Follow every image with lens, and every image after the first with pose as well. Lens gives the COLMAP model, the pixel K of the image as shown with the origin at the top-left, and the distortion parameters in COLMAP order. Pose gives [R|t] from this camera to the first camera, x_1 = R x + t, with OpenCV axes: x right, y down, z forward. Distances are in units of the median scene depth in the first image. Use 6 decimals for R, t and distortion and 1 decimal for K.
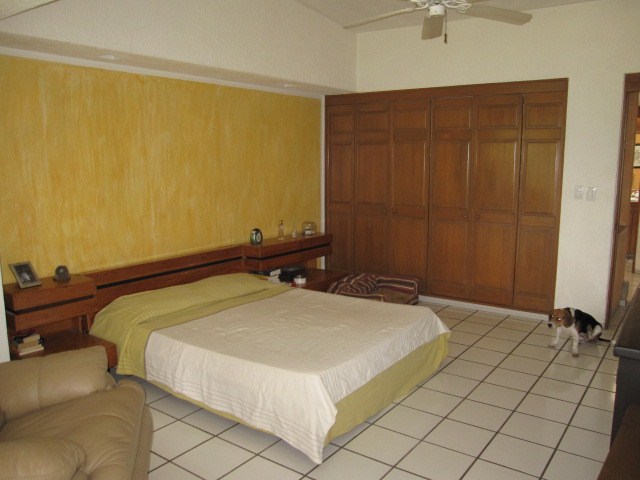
lens RADIAL K [[534.0, 0, 320.9], [0, 534.0, 241.7], [0, 0, 1]] dist [-0.042147, 0.000804]
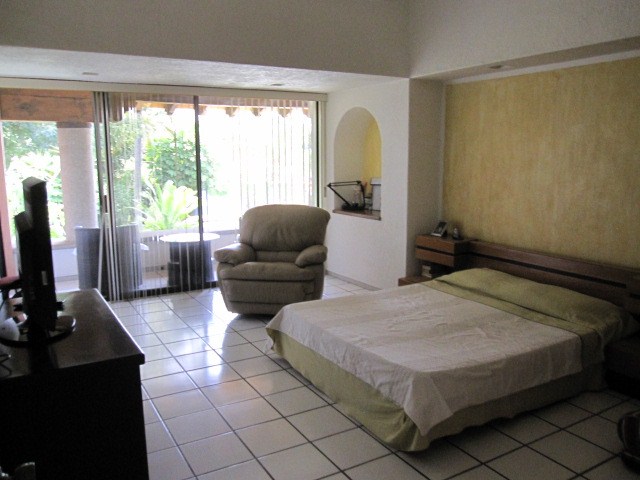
lens RADIAL K [[534.0, 0, 321.6], [0, 534.0, 238.4], [0, 0, 1]] dist [-0.042147, 0.000804]
pose [[-0.428474, 0.126469, -0.894660, 0.802356], [-0.146524, 0.967325, 0.206914, -0.147660], [0.891595, 0.219746, -0.395943, 1.078511]]
